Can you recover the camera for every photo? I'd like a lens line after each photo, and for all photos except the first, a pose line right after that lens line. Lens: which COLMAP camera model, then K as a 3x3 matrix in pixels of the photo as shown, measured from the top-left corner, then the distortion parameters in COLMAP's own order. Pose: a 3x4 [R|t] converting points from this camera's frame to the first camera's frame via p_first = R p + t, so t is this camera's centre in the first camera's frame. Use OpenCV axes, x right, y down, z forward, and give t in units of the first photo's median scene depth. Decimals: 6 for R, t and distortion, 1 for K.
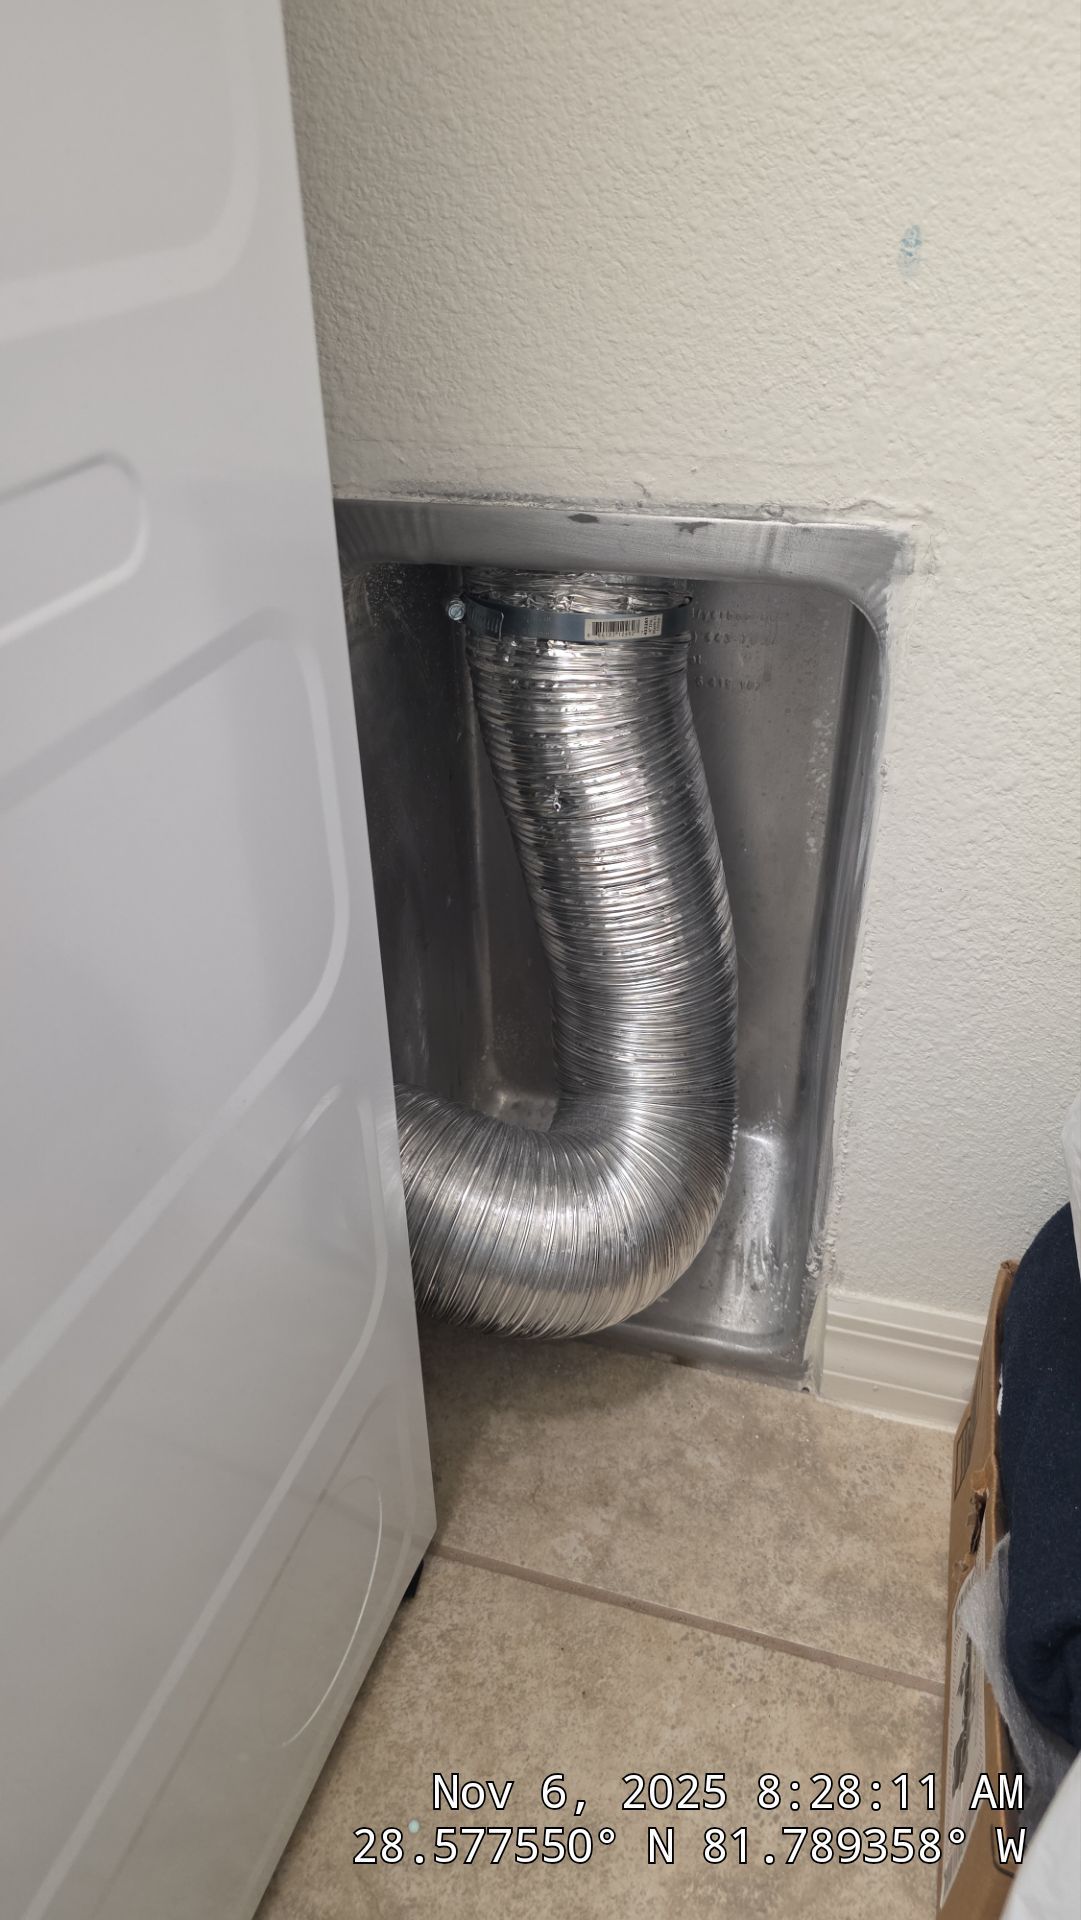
lens RADIAL K [[1291.1, 0, 529.7], [0, 1291.1, 949.0], [0, 0, 1]] dist [0.008831, -0.005115]
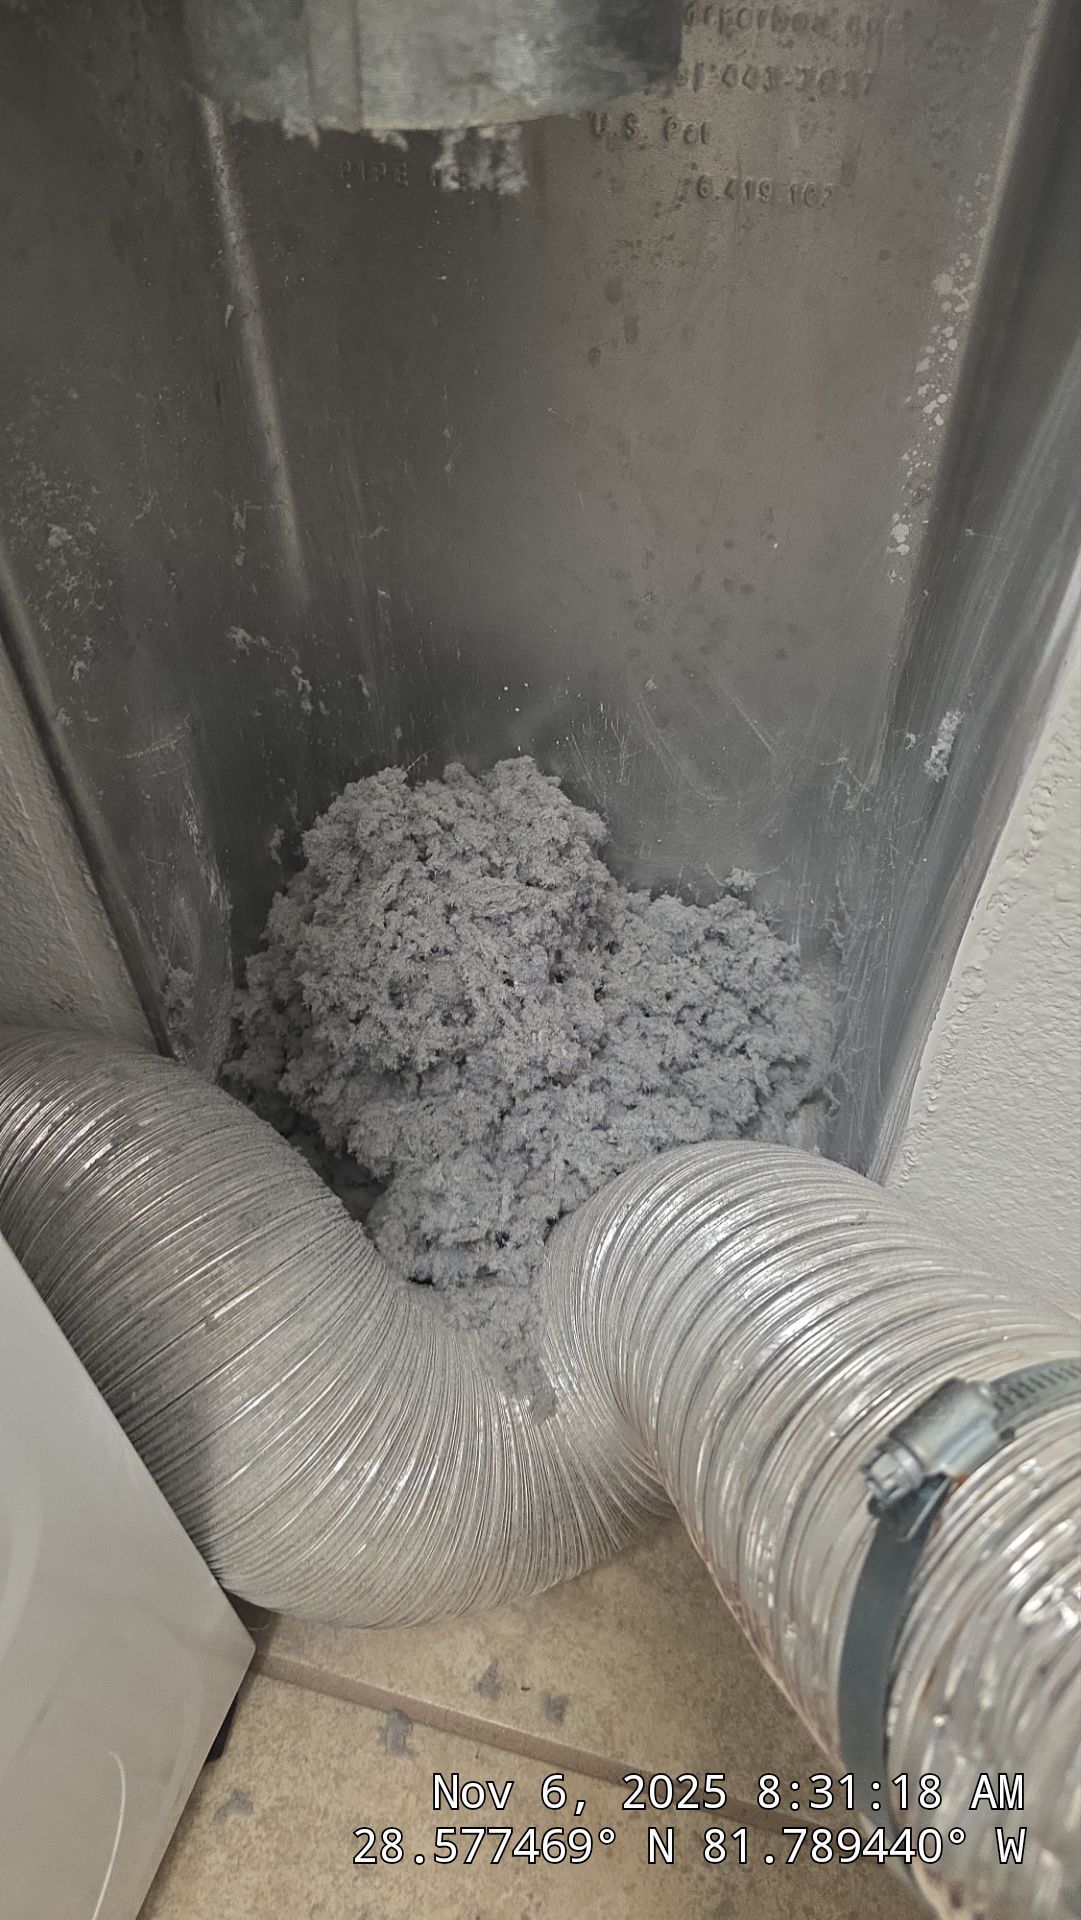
lens RADIAL K [[1291.1, 0, 529.7], [0, 1291.1, 949.0], [0, 0, 1]] dist [0.008831, -0.005115]
pose [[0.999463, -0.010303, 0.031100, 0.049175], [0.001504, 0.962692, 0.270594, -0.065891], [-0.032727, -0.270402, 0.962191, 0.470946]]
